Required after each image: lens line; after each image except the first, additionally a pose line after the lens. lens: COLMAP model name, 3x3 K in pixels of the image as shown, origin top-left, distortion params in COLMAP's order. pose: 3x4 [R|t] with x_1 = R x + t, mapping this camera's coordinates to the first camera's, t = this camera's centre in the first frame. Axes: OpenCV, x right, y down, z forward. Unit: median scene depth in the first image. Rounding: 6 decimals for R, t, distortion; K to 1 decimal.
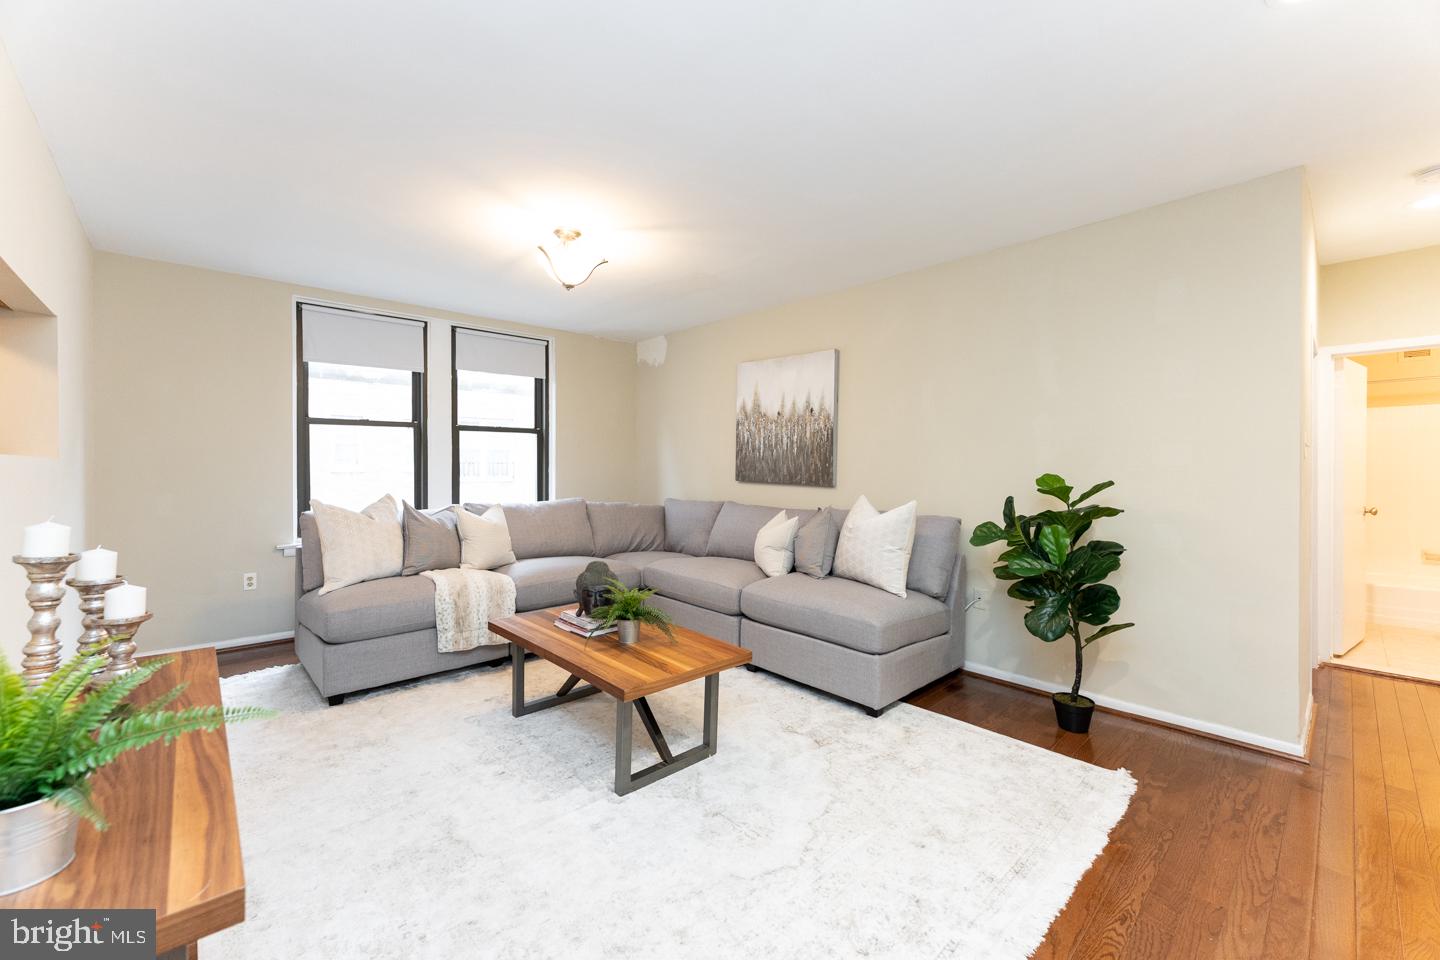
lens RADIAL K [[588.4, 0, 717.4], [0, 588.4, 470.4], [0, 0, 1]] dist [0.002313, 0.000101]
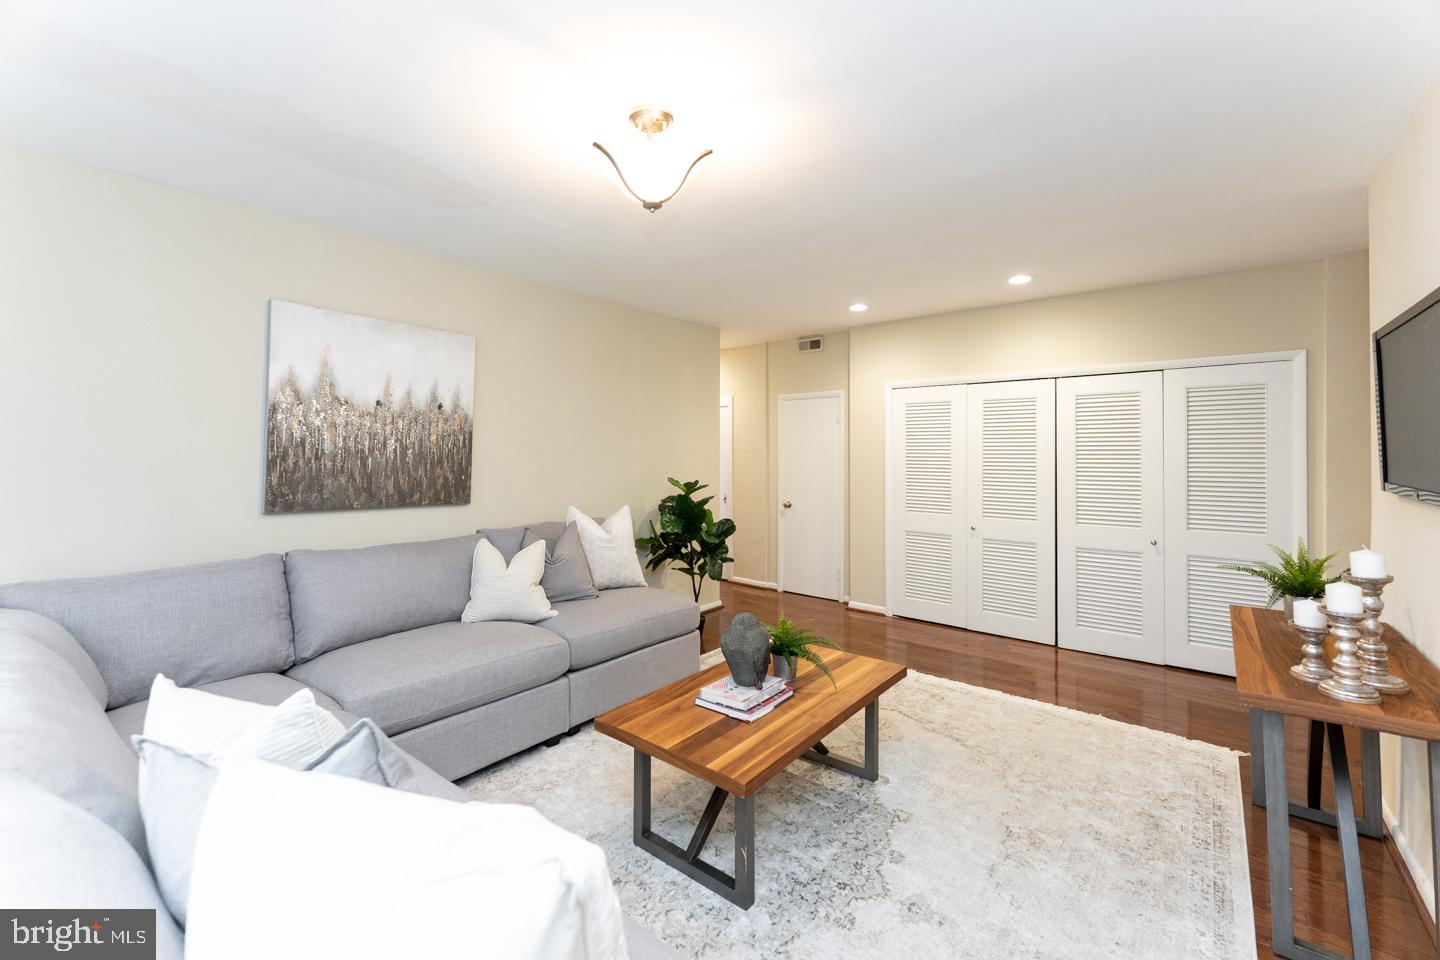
lens RADIAL K [[588.4, 0, 720.5], [0, 588.4, 456.6], [0, 0, 1]] dist [0.002313, 0.000101]
pose [[-0.128415, -0.007893, 0.991689, -0.609968], [0.006246, 0.999942, 0.008768, -0.039504], [-0.991701, 0.007320, -0.128359, 0.705990]]
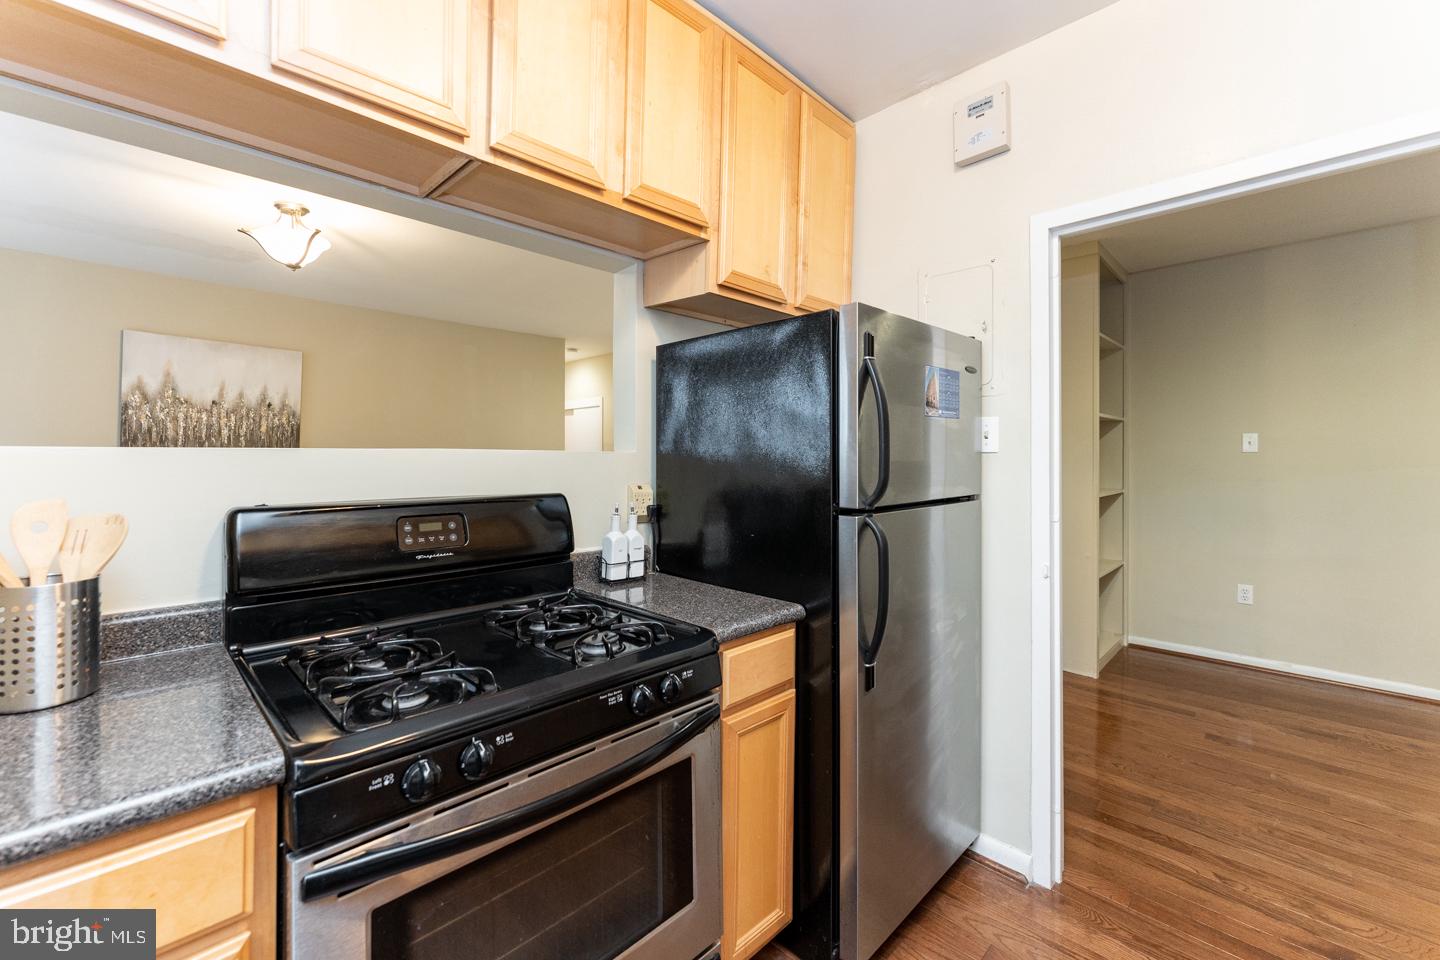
lens RADIAL K [[588.4, 0, 709.5], [0, 588.4, 468.2], [0, 0, 1]] dist [0.002313, 0.000101]
pose [[-0.037542, -0.020963, 0.999075, -0.843404], [0.007261, 0.999748, 0.021250, -0.008605], [-0.999269, 0.008052, -0.037380, 0.269252]]
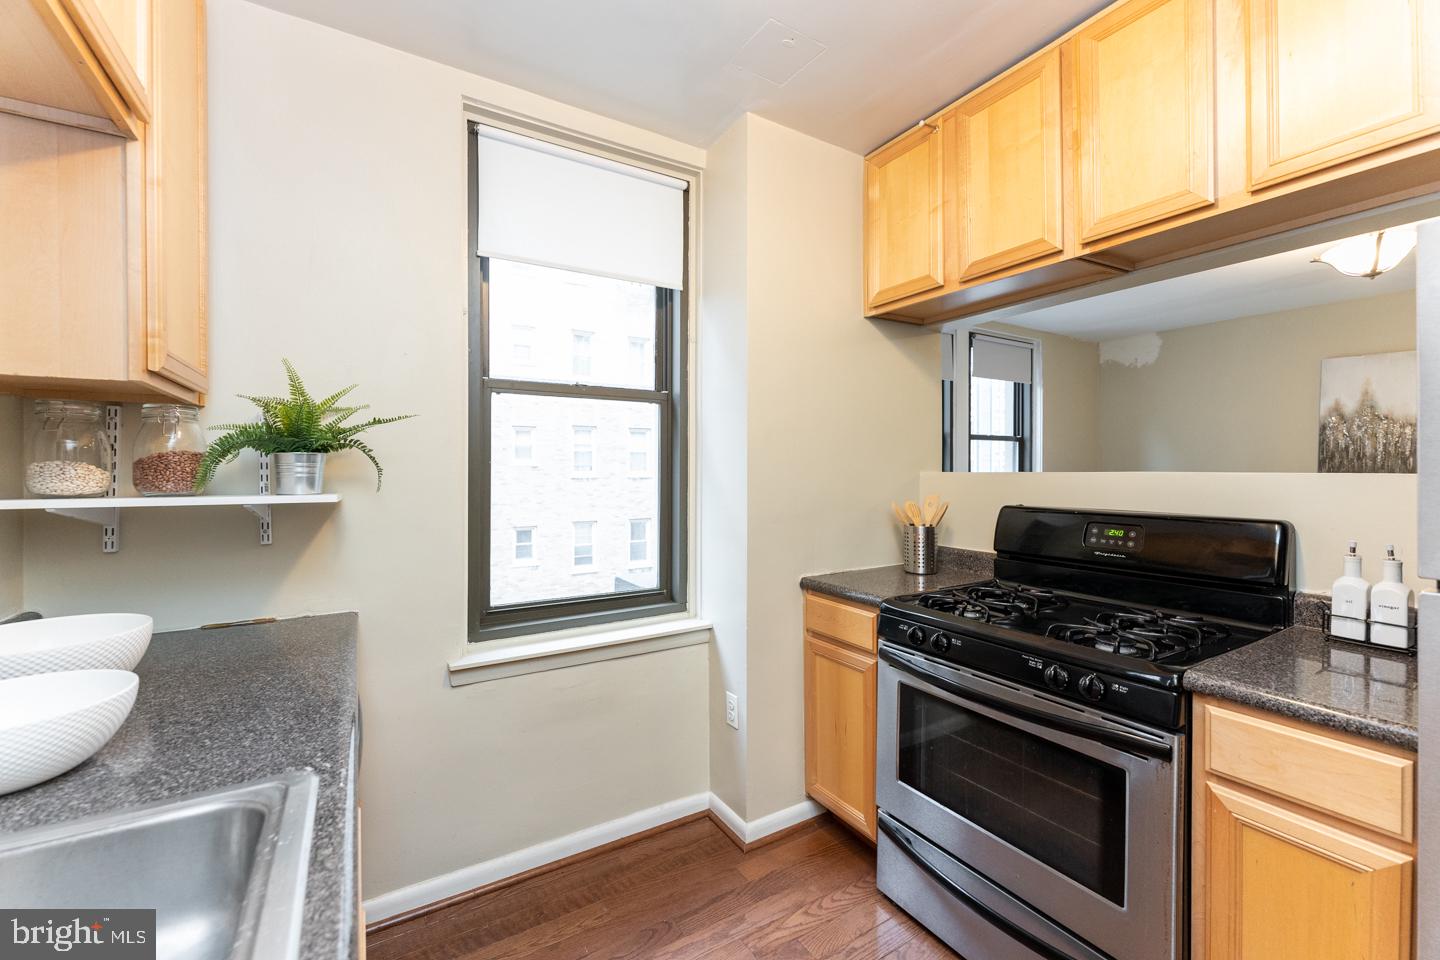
lens RADIAL K [[588.4, 0, 714.0], [0, 588.4, 467.4], [0, 0, 1]] dist [0.002313, 0.000101]
pose [[0.979807, -0.004815, -0.199889, -0.718182], [0.001744, 0.999878, -0.015535, -0.010370], [0.199939, 0.014873, 0.979695, -0.025329]]
